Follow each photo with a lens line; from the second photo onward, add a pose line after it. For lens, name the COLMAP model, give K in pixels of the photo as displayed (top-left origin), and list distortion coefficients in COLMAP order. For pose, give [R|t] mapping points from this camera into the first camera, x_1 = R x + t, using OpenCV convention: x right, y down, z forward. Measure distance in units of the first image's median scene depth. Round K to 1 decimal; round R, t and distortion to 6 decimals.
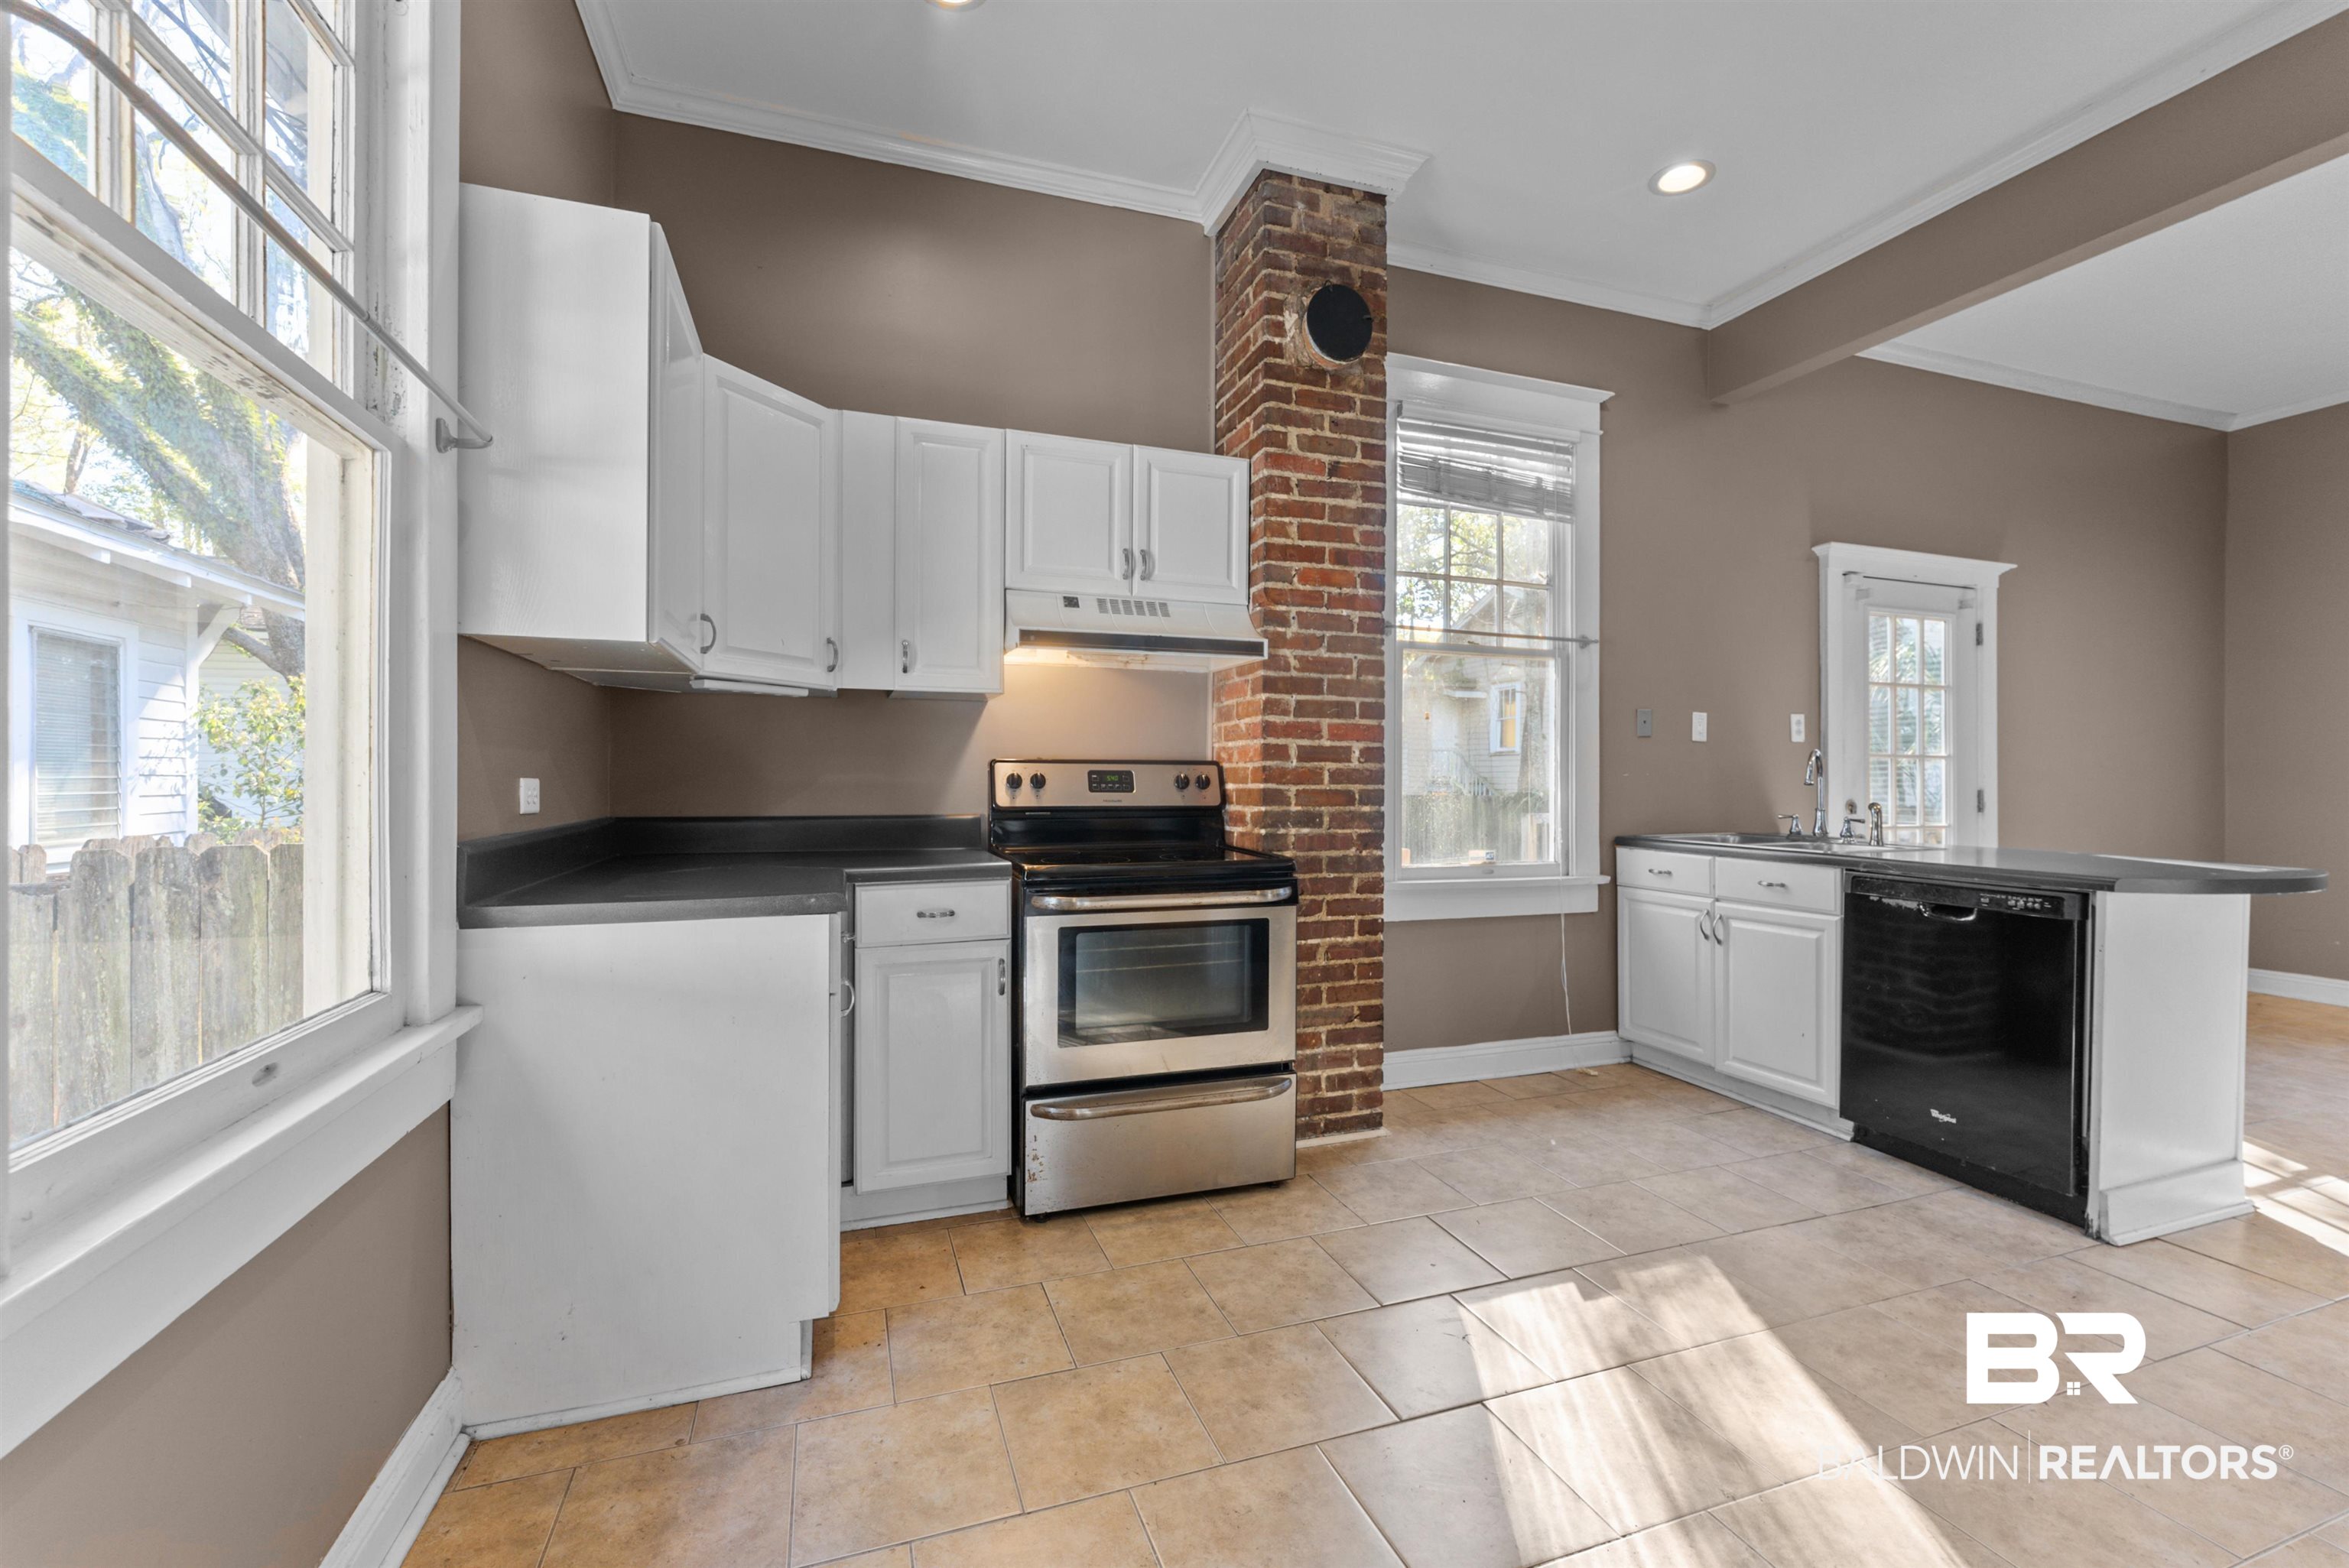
lens RADIAL K [[962.3, 0, 1212.5], [0, 962.3, 782.7], [0, 0, 1]] dist [0.002089, -0.000121]
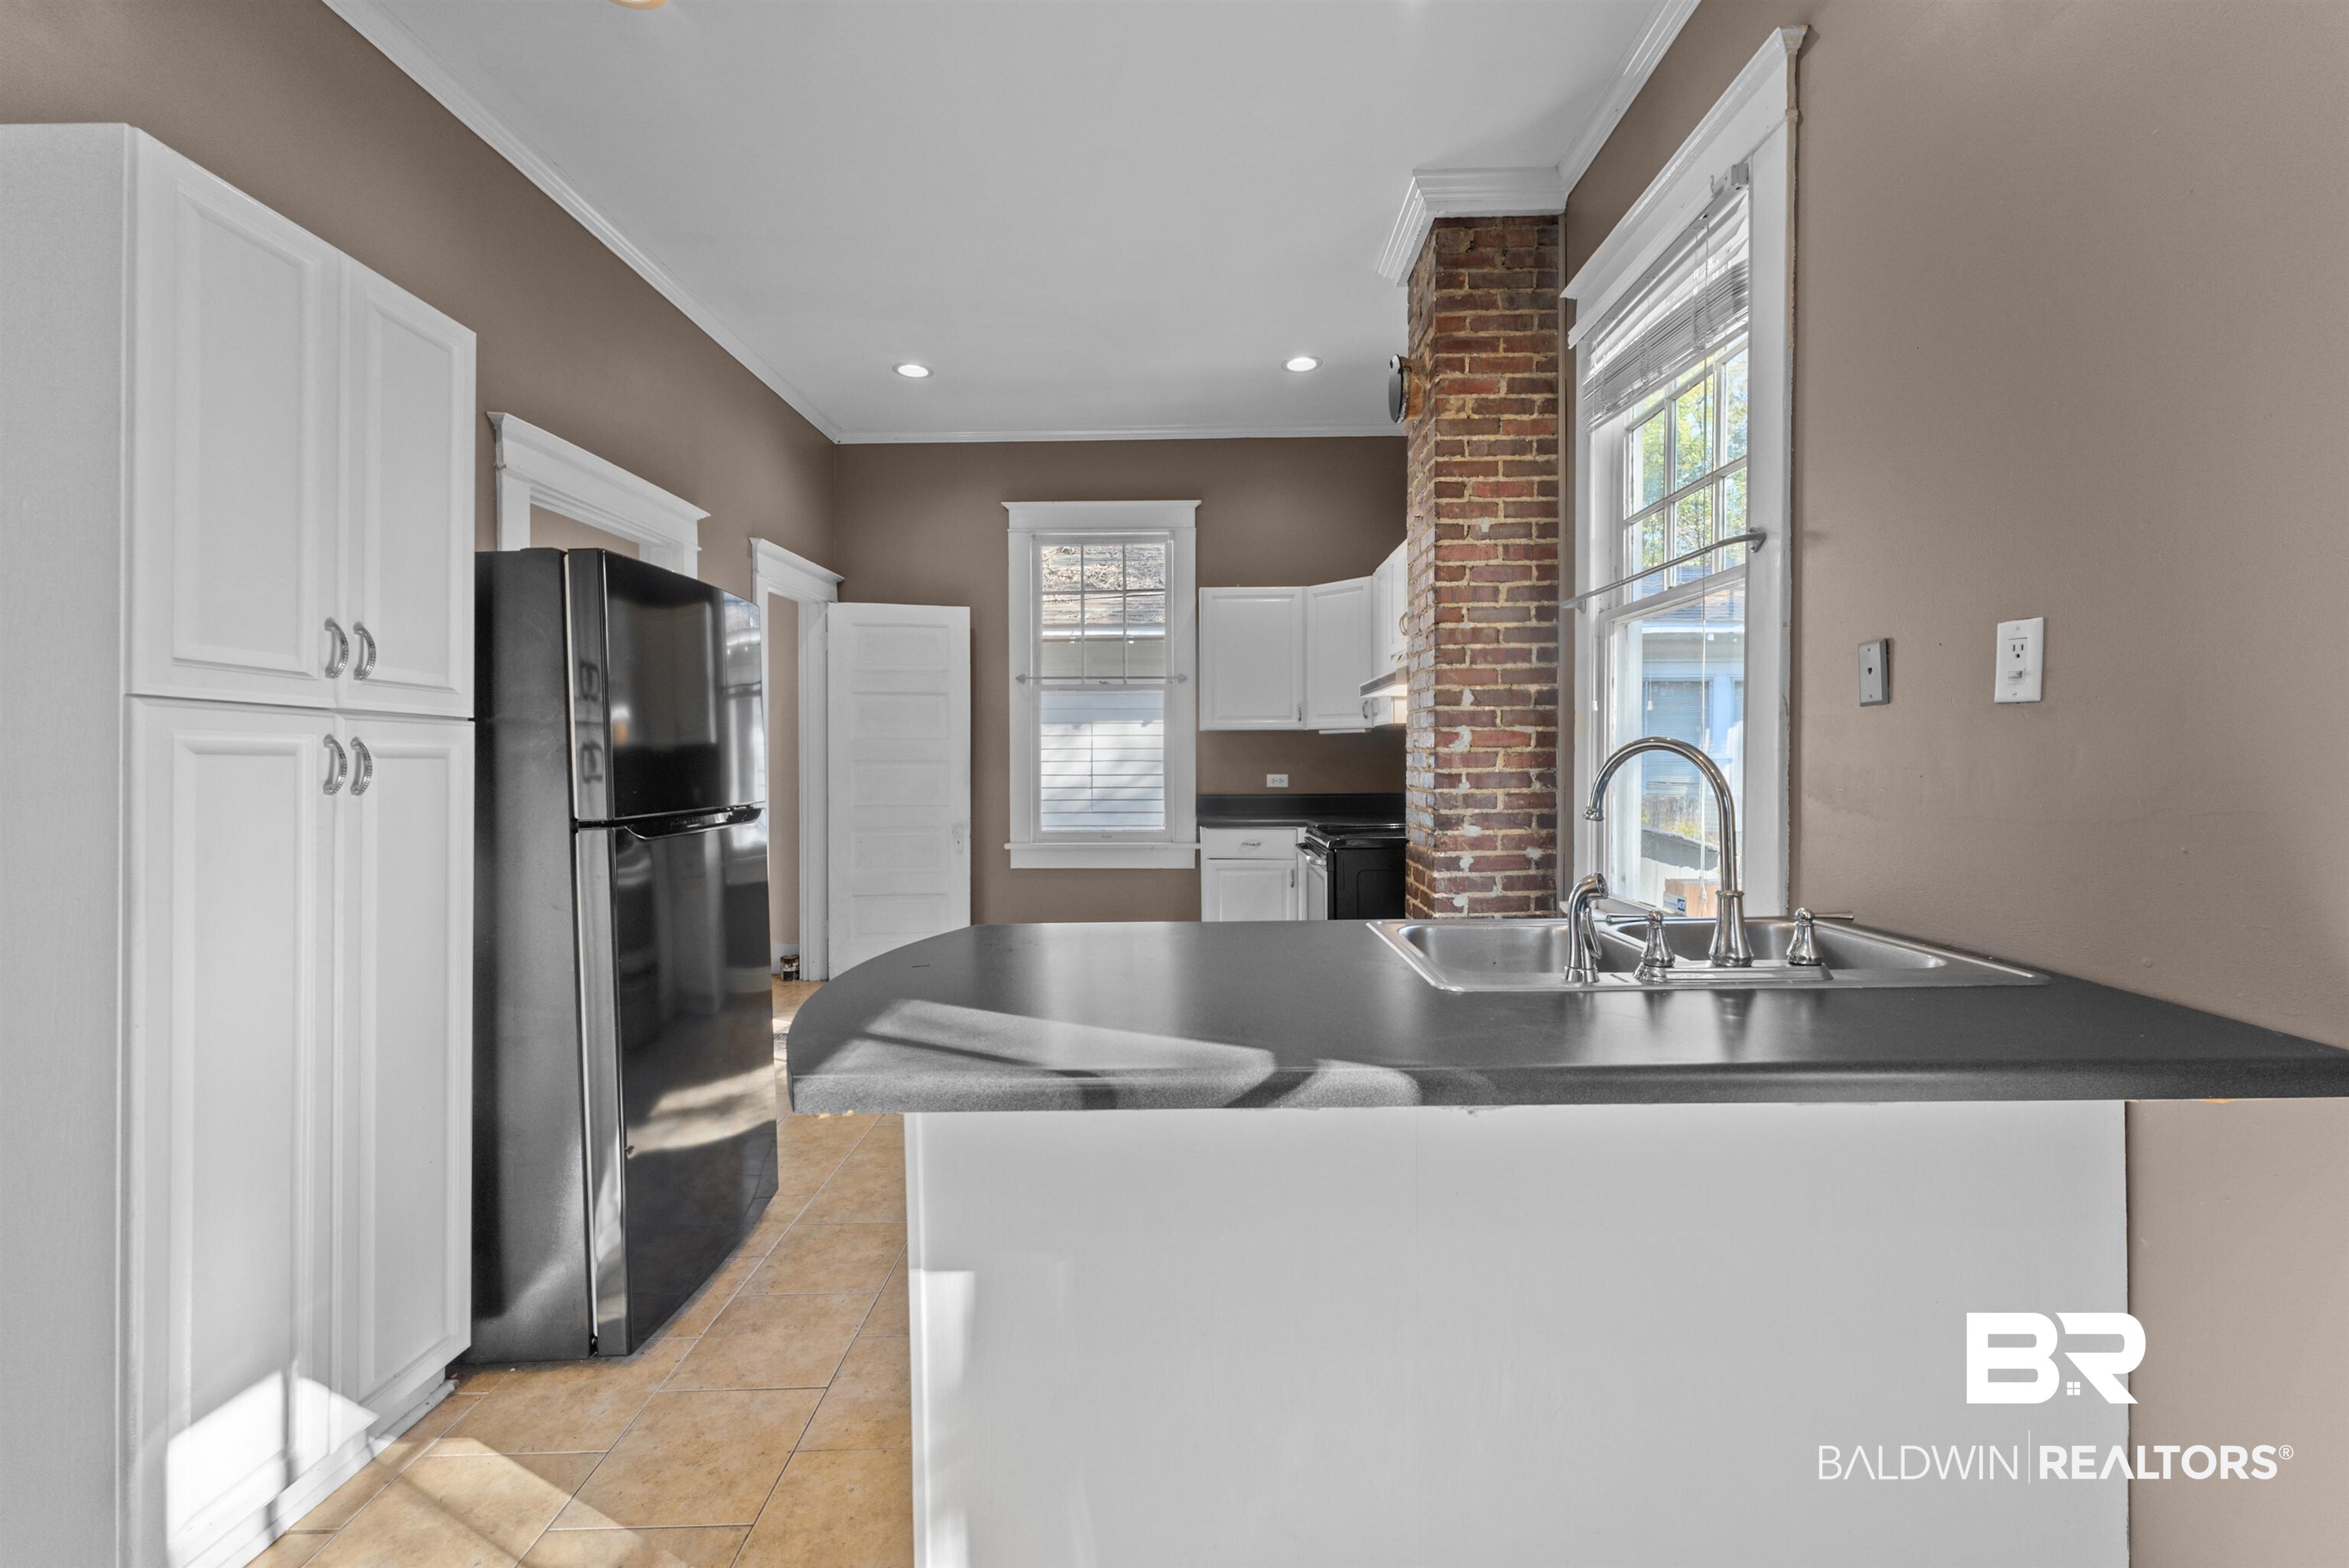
lens RADIAL K [[962.3, 0, 1187.9], [0, 962.3, 767.2], [0, 0, 1]] dist [0.002089, -0.000121]
pose [[-0.342982, 0.006664, -0.939319, 1.055538], [0.002703, 0.999978, 0.006108, -0.024513], [0.939338, -0.000444, -0.342992, 0.936609]]
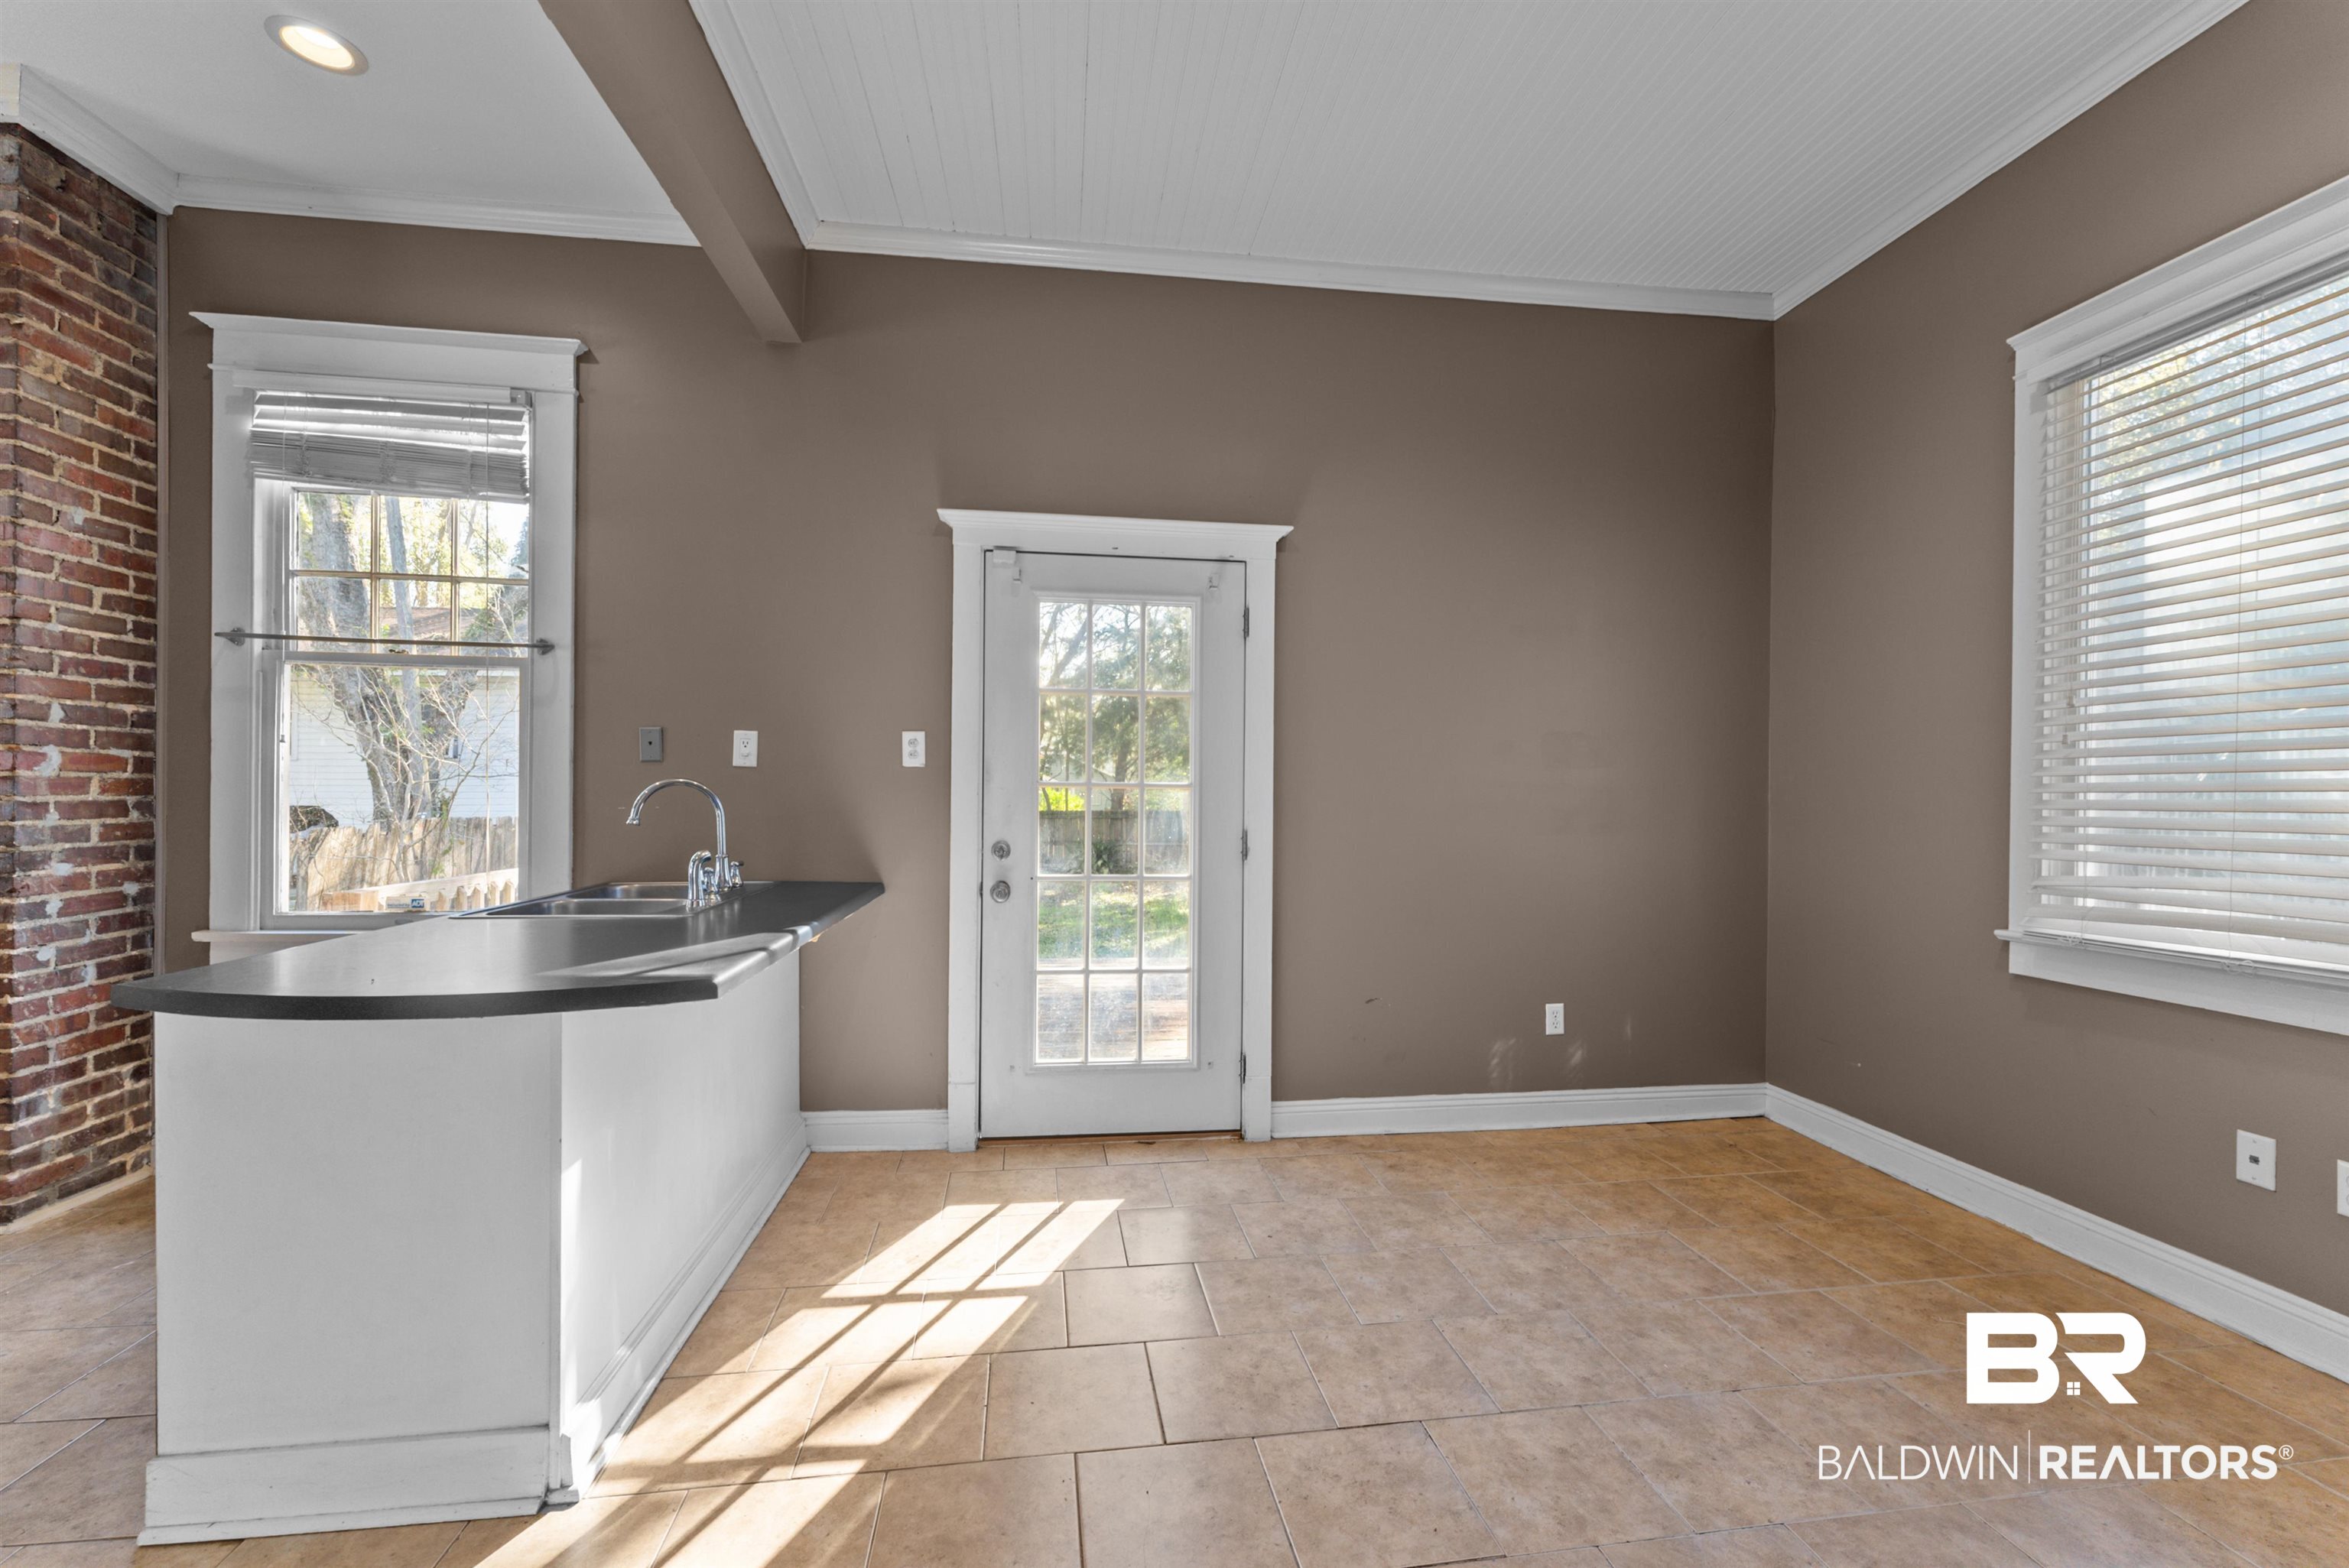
lens RADIAL K [[962.3, 0, 1175.5], [0, 962.3, 806.9], [0, 0, 1]] dist [0.002089, -0.000121]
pose [[0.977600, 0.007942, -0.210322, 1.149062], [-0.006243, 0.999942, 0.008741, -0.020935], [0.210380, -0.007232, 0.977593, 0.326432]]
